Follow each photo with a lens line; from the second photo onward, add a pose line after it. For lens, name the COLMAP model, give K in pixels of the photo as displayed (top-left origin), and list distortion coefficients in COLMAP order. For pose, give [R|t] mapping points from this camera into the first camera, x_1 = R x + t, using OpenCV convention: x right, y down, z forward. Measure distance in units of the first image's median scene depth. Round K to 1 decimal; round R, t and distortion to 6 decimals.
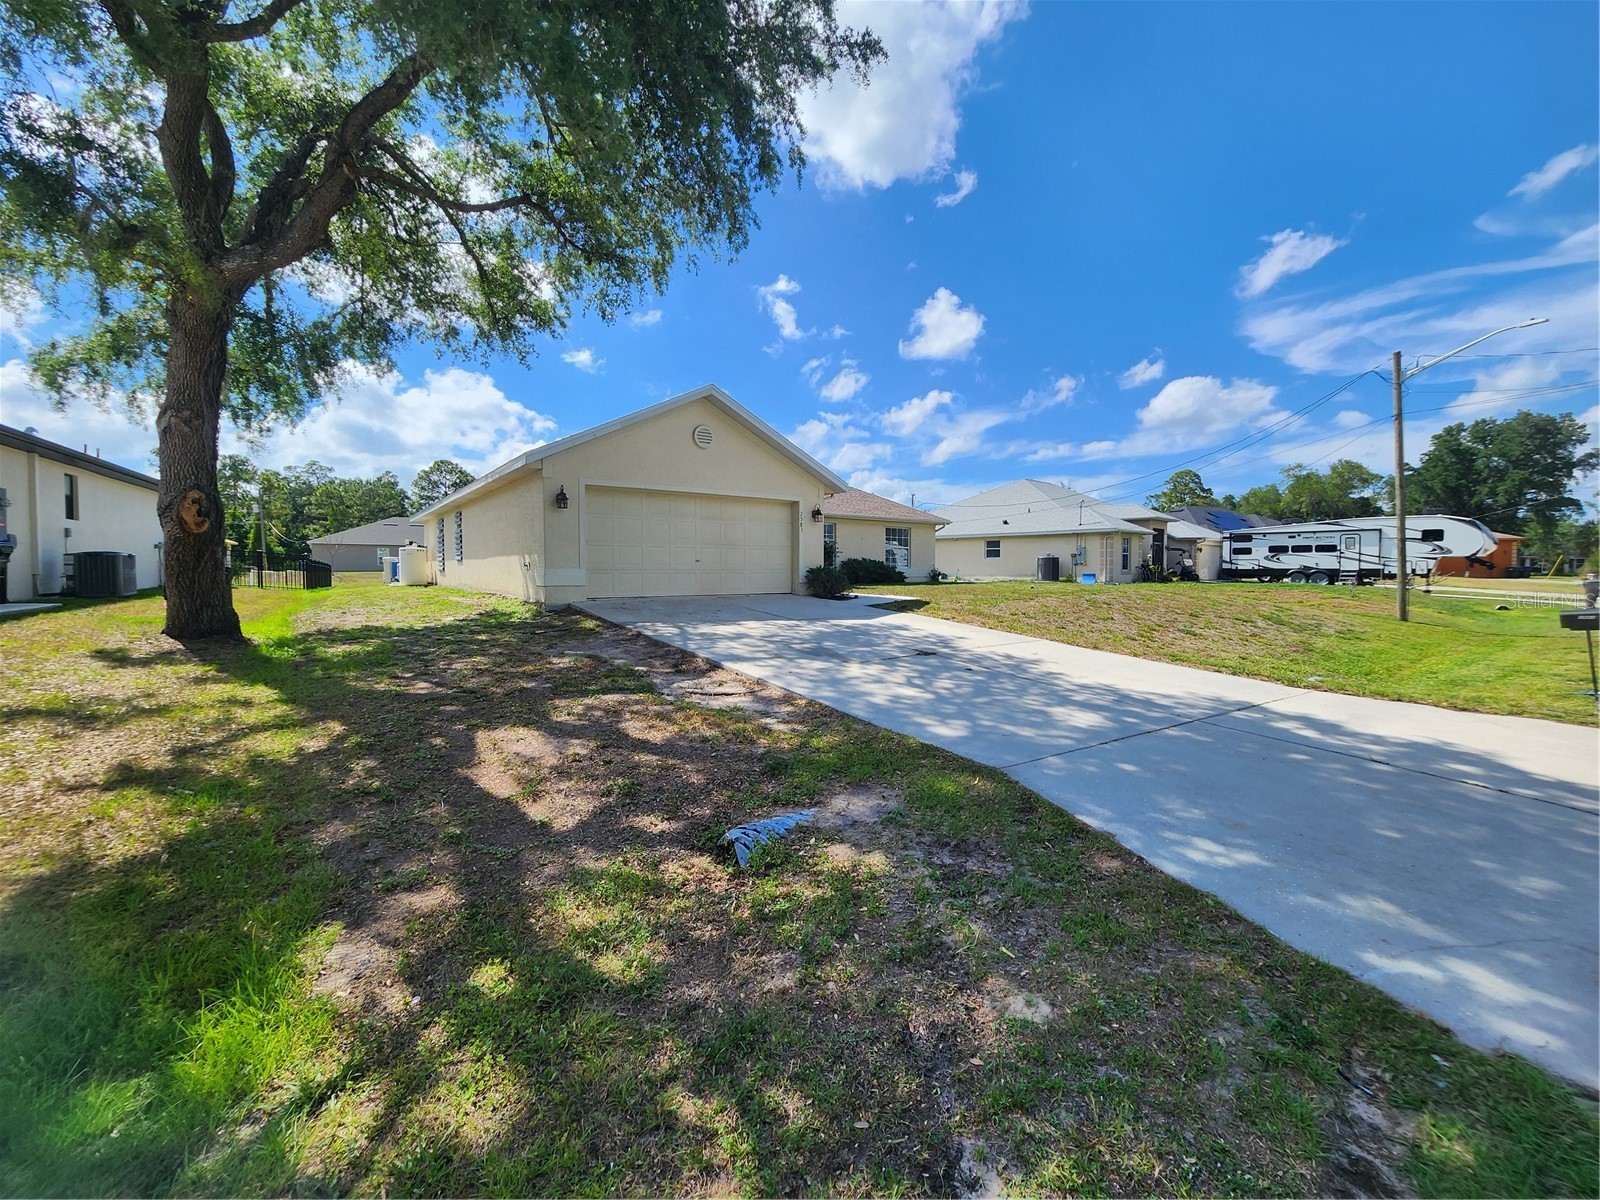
lens RADIAL K [[653.3, 0, 806.5], [0, 653.3, 589.4], [0, 0, 1]] dist [-0.001716, -0.000019]
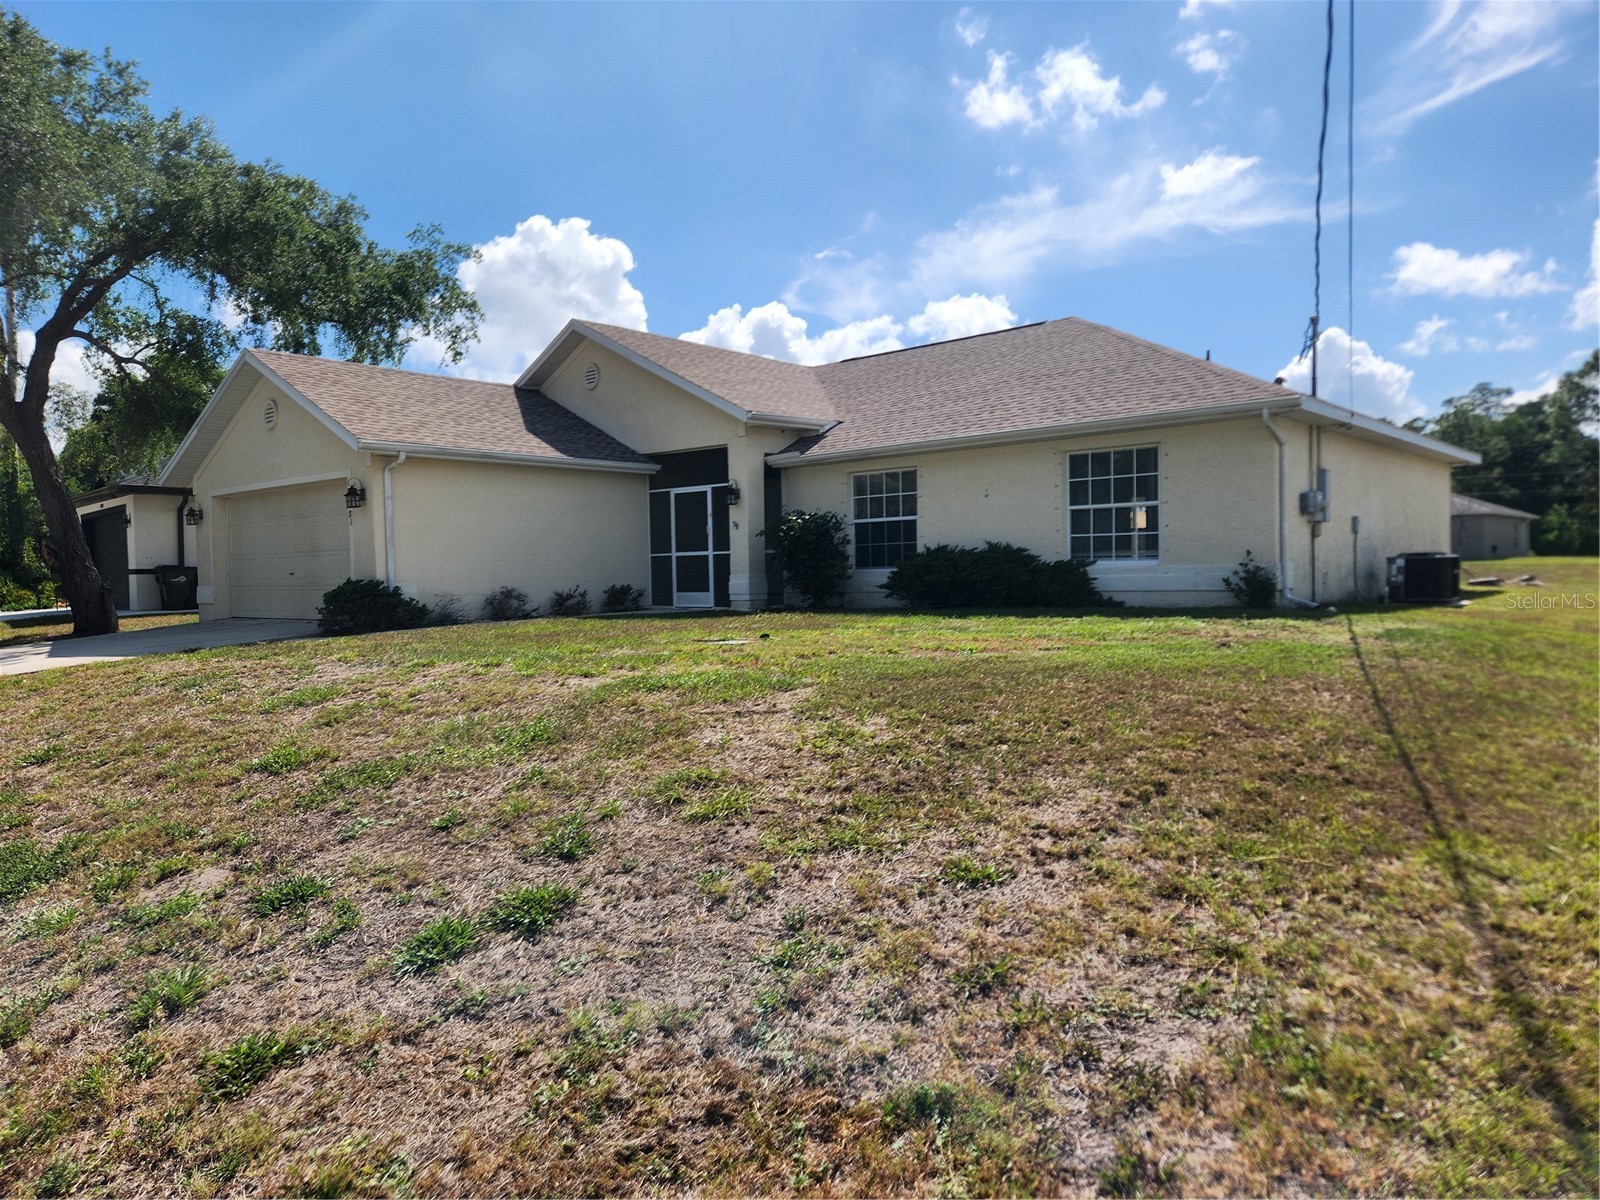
lens RADIAL K [[1051.3, 0, 799.6], [0, 1051.3, 609.1], [0, 0, 1]] dist [0.096894, -0.060798]
pose [[0.158240, 0.031263, -0.986906, 2.017444], [-0.009978, 0.999498, 0.030062, -0.072721], [0.987350, 0.005091, 0.158473, 2.242480]]
